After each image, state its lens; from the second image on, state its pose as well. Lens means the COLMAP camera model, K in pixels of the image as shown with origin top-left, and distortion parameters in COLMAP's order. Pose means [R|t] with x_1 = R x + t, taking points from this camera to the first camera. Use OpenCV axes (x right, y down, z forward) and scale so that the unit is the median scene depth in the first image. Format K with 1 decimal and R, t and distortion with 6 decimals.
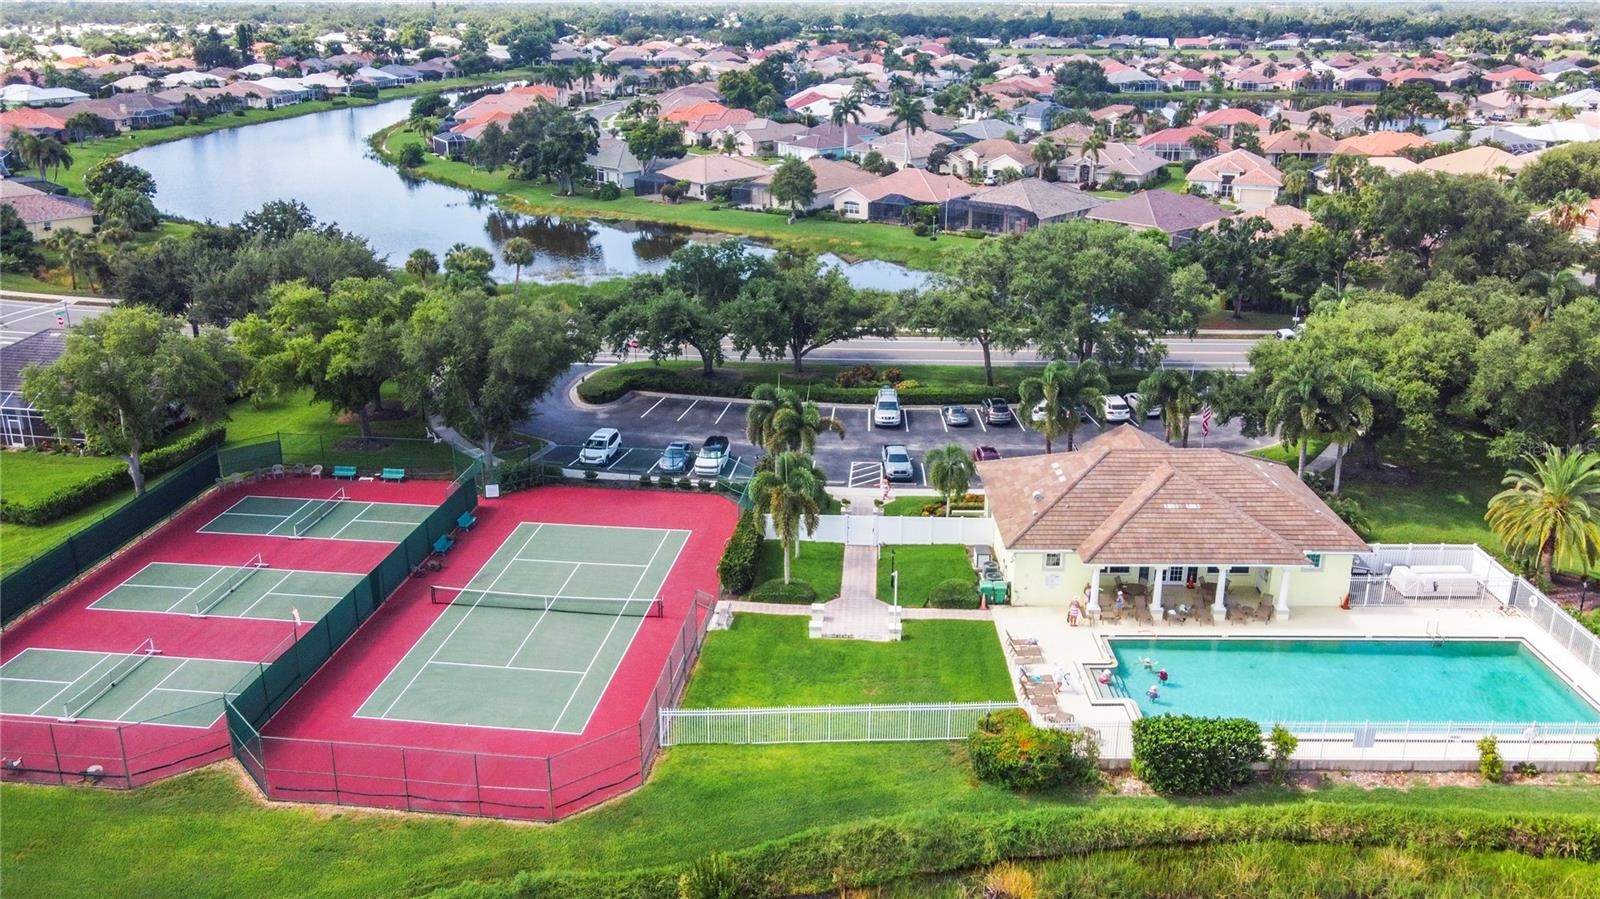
lens RADIAL K [[1300.9, 0, 800.6], [0, 1300.9, 489.1], [0, 0, 1]] dist [0.000682, 0.005640]
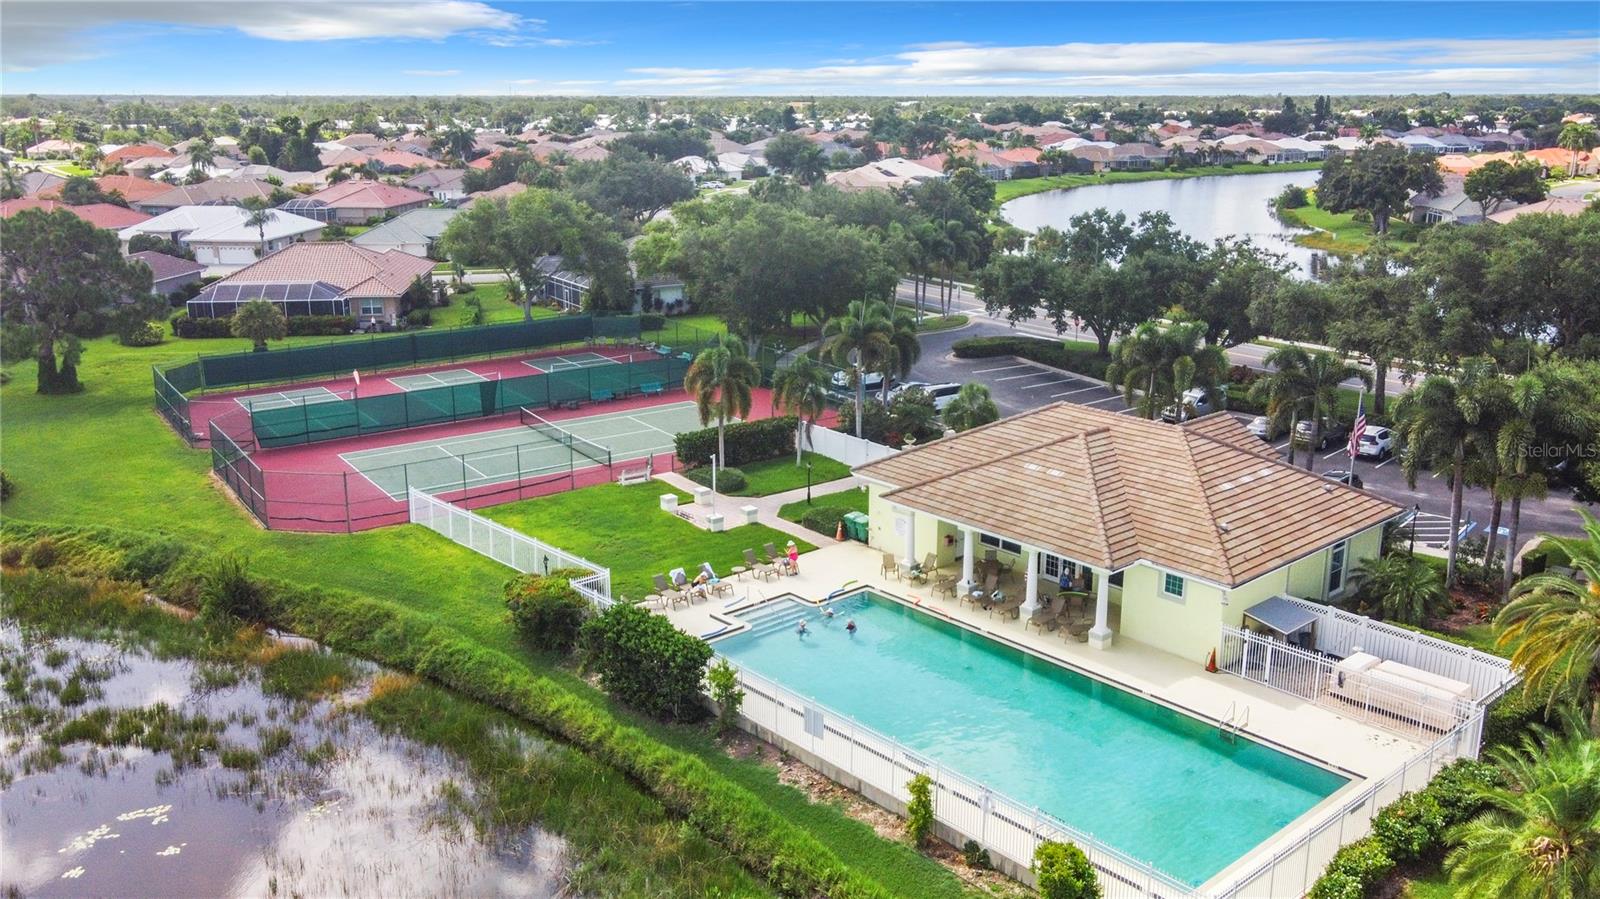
lens RADIAL K [[1300.9, 0, 800.6], [0, 1300.9, 489.1], [0, 0, 1]] dist [0.000682, 0.005640]
pose [[0.665872, 0.214801, -0.714475, 0.542370], [-0.262810, 0.963806, 0.044828, 0.019761], [0.698245, 0.157921, 0.698223, 0.269462]]
